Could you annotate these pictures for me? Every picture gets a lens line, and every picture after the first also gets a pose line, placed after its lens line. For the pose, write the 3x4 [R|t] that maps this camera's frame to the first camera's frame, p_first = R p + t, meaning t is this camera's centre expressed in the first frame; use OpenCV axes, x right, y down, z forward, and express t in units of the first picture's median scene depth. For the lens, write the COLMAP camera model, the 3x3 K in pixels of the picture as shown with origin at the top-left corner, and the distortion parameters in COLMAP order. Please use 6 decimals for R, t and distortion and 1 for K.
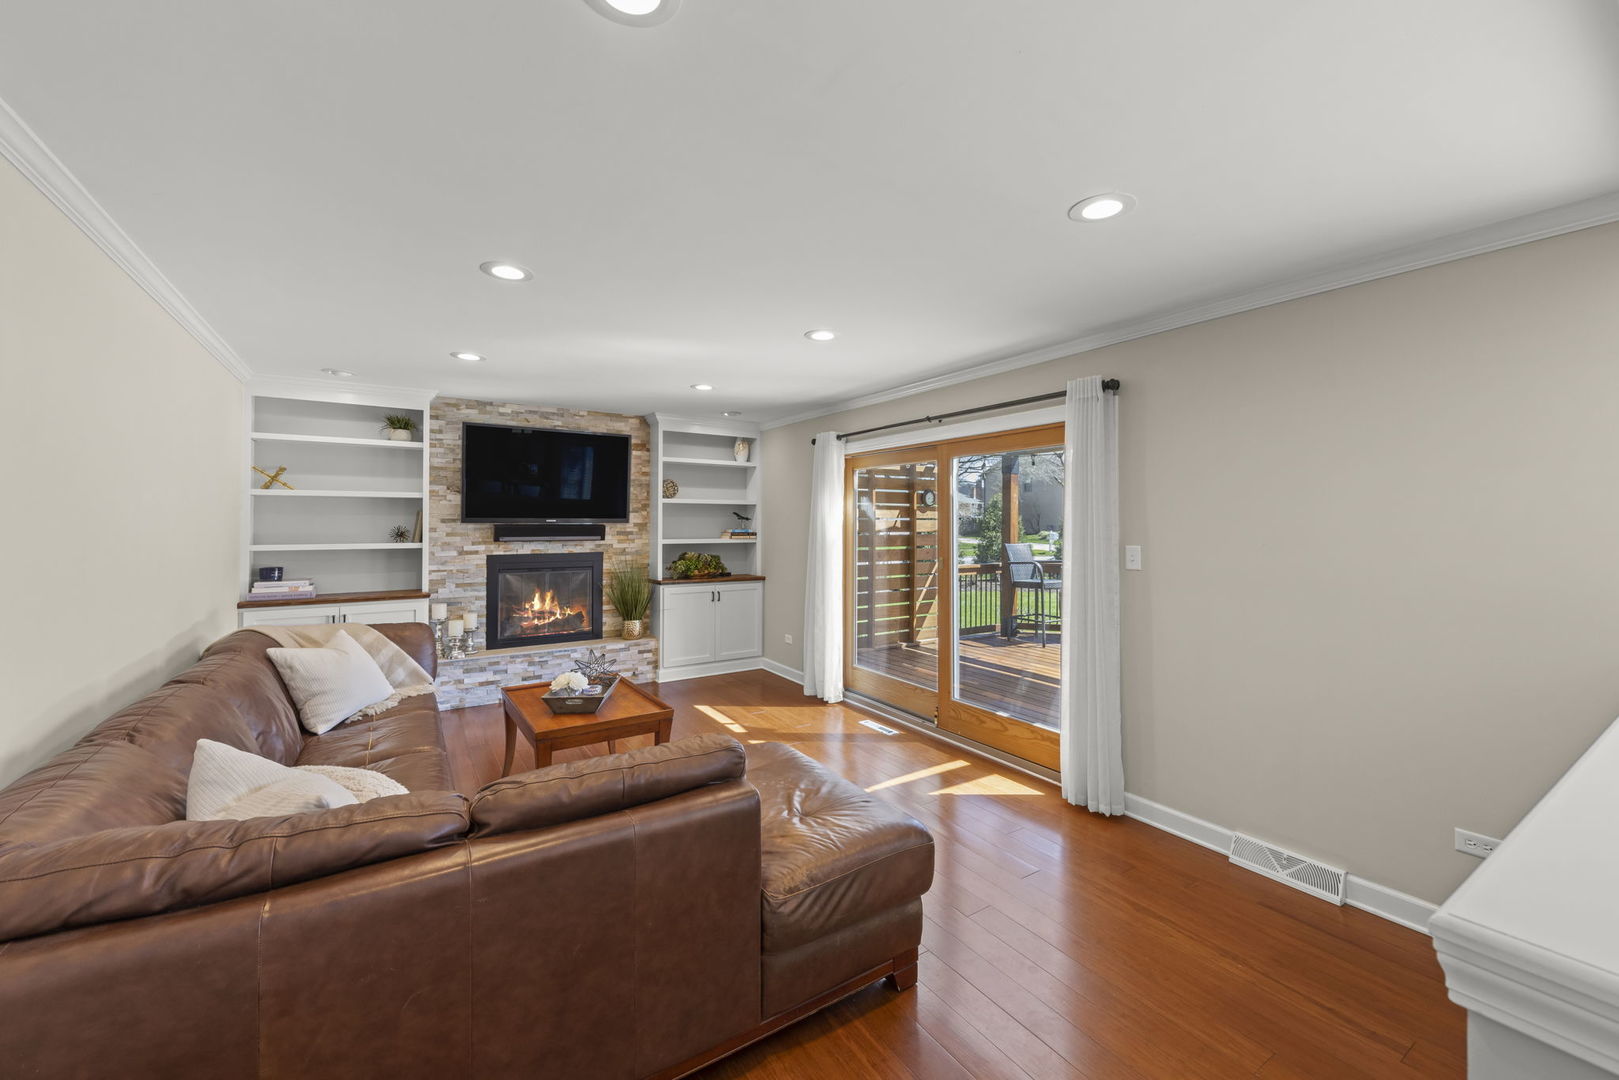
lens RADIAL K [[628.8, 0, 807.3], [0, 628.8, 508.3], [0, 0, 1]] dist [0.013958, 0.000079]
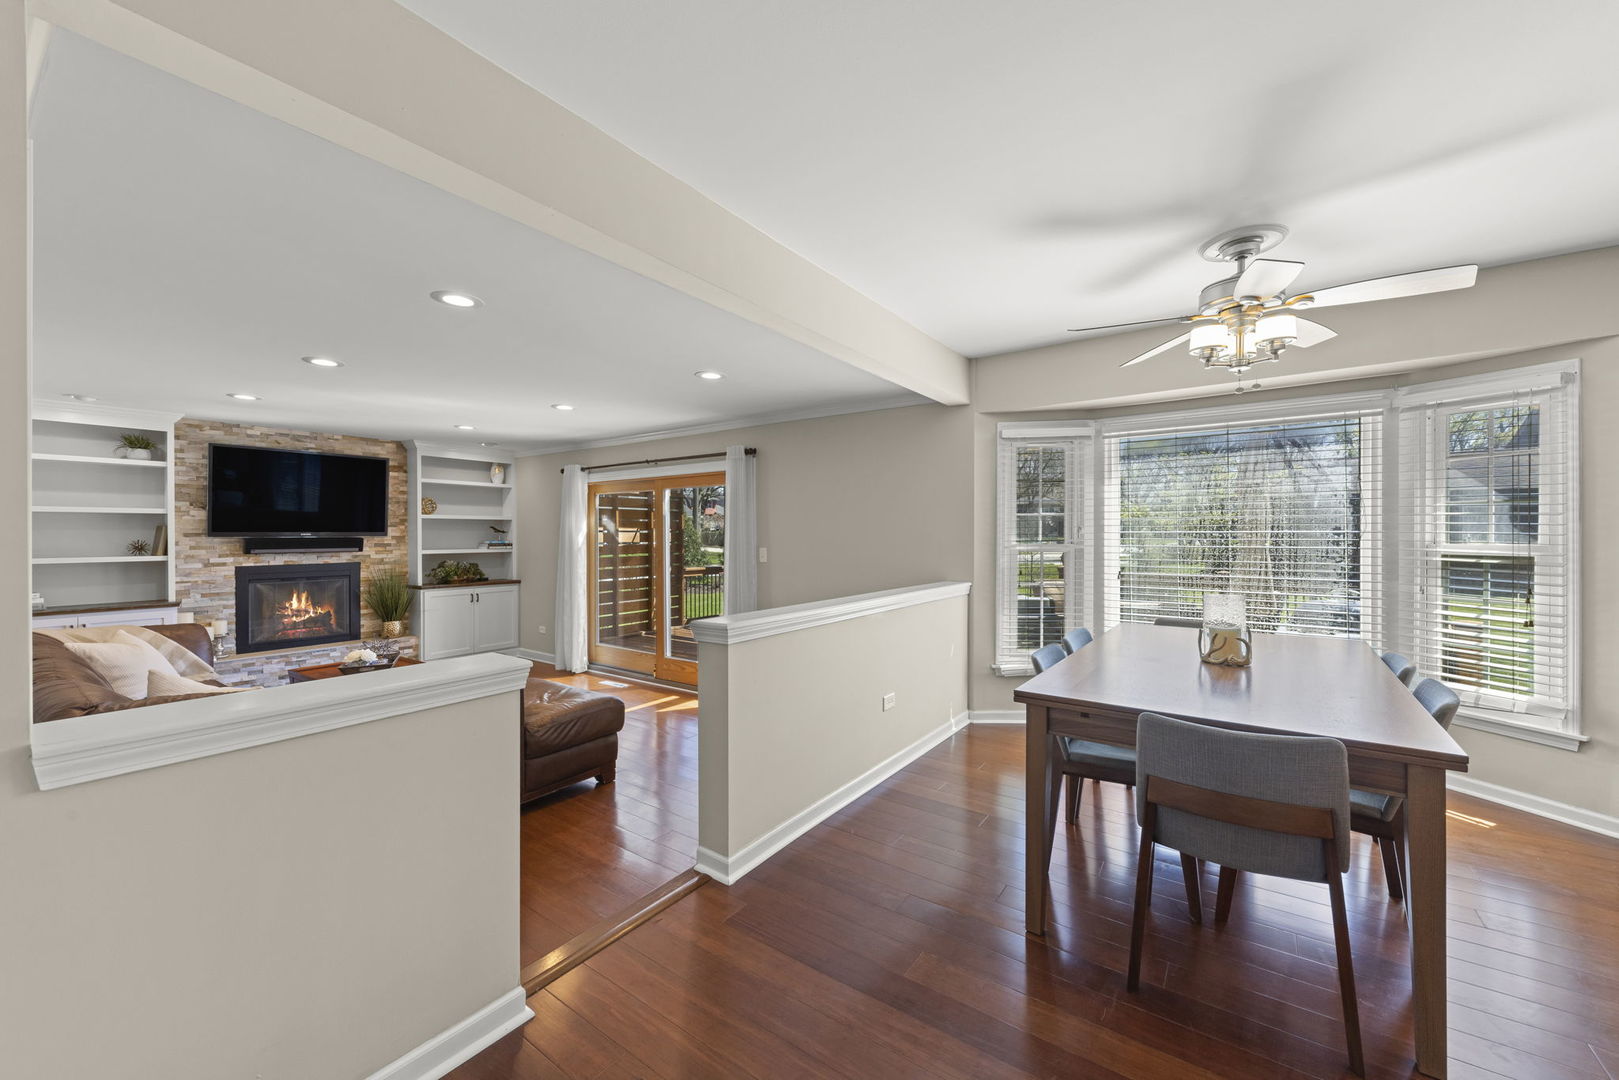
lens RADIAL K [[606.3, 0, 805.6], [0, 606.3, 535.7], [0, 0, 1]] dist [0.002150, -0.000051]
pose [[0.929530, -0.006021, 0.368698, 0.014490], [-0.003508, 0.999677, 0.025169, -0.008085], [-0.368731, -0.024688, 0.929208, -0.320964]]
